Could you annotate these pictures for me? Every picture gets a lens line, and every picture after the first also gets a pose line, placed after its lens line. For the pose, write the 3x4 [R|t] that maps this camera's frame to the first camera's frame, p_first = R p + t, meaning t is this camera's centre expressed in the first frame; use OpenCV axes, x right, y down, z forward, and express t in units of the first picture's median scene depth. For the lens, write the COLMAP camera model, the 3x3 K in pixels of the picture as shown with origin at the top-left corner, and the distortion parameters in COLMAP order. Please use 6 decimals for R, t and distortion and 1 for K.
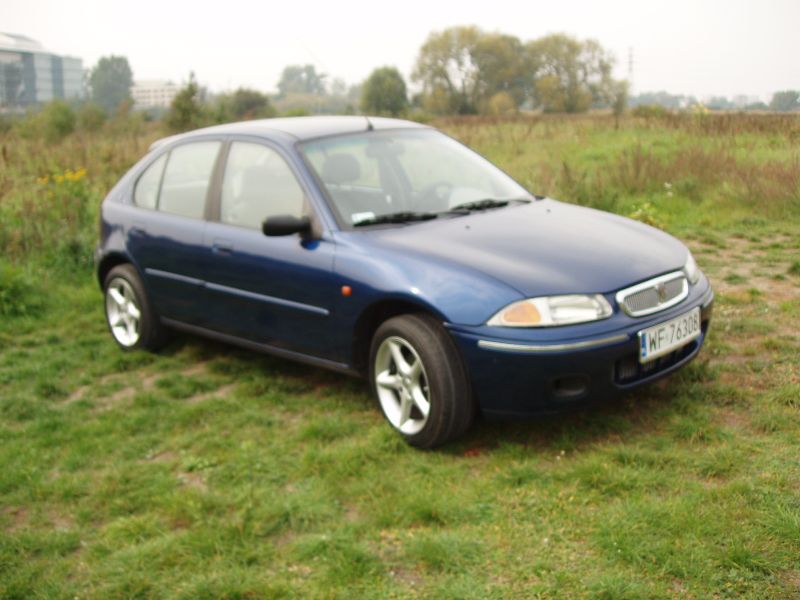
lens RADIAL K [[883.6, 0, 400.0], [0, 883.6, 300.0], [0, 0, 1]] dist [-0.133633, 0.038568]
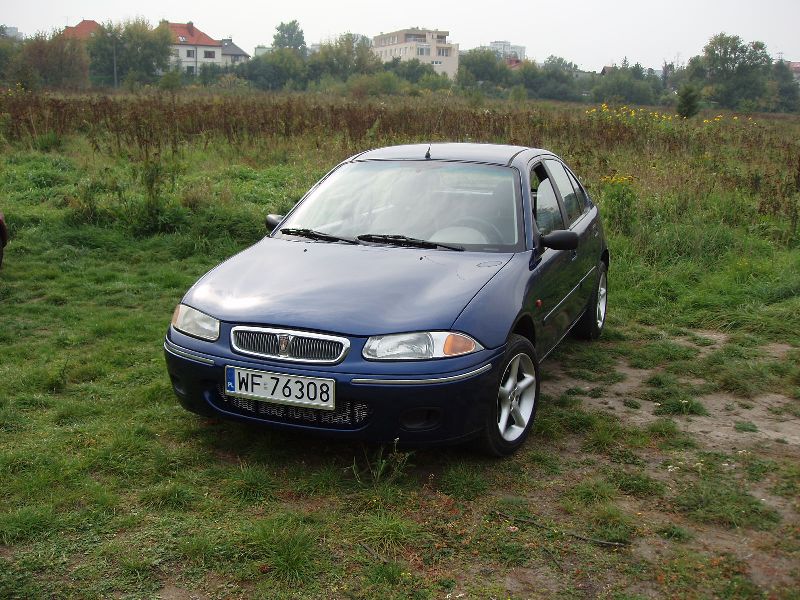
lens RADIAL K [[883.6, 0, 400.0], [0, 883.6, 300.0], [0, 0, 1]] dist [-0.133633, 0.038568]
pose [[0.392122, 0.237907, -0.888617, 1.150183], [-0.231021, 0.960490, 0.155206, -0.226095], [0.890432, 0.144430, 0.431591, 0.645312]]
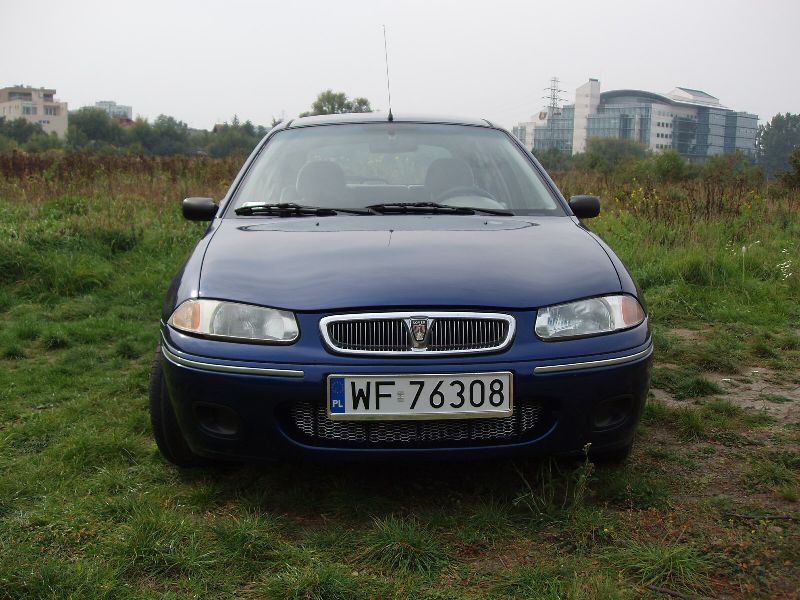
lens RADIAL K [[883.6, 0, 400.0], [0, 883.6, 300.0], [0, 0, 1]] dist [-0.133633, 0.038568]
pose [[0.739494, 0.138298, -0.658804, 0.688621], [-0.180228, 0.983616, 0.004181, -0.030409], [0.648588, 0.115643, 0.752303, 0.455022]]
